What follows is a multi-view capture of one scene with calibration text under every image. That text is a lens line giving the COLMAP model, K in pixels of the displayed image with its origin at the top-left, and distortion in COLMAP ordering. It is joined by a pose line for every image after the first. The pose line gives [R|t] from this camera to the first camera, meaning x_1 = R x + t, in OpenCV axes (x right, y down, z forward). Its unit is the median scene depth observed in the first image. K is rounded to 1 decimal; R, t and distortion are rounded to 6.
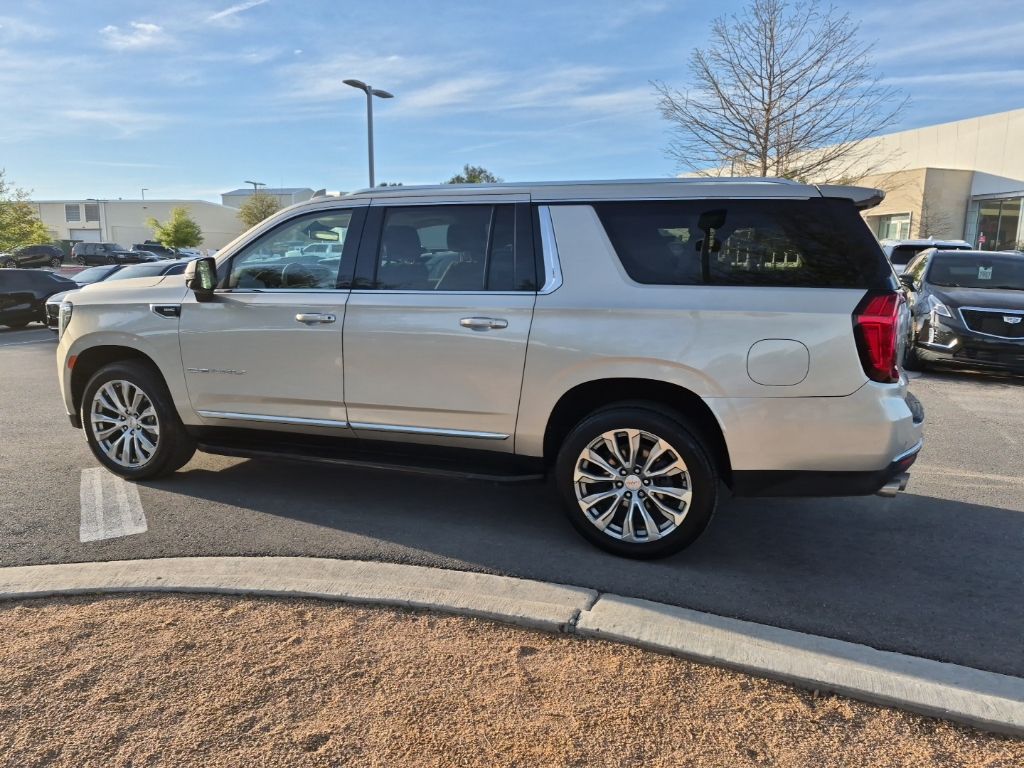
lens RADIAL K [[713.8, 0, 510.8], [0, 713.8, 377.5], [0, 0, 1]] dist [0.069734, -0.059158]
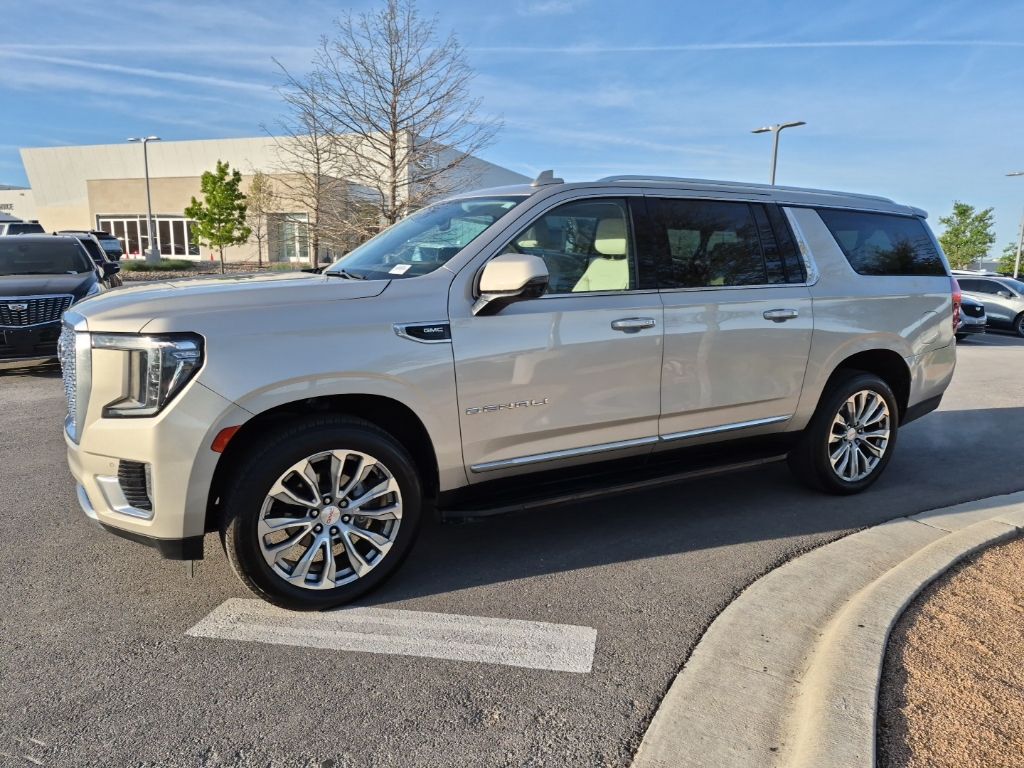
lens RADIAL K [[713.8, 0, 510.7], [0, 713.8, 379.1], [0, 0, 1]] dist [0.069734, -0.059158]
pose [[0.641139, -0.127294, 0.756794, -1.143680], [0.118315, 0.990753, 0.066412, -0.101675], [-0.758249, 0.046961, 0.650271, 0.617728]]
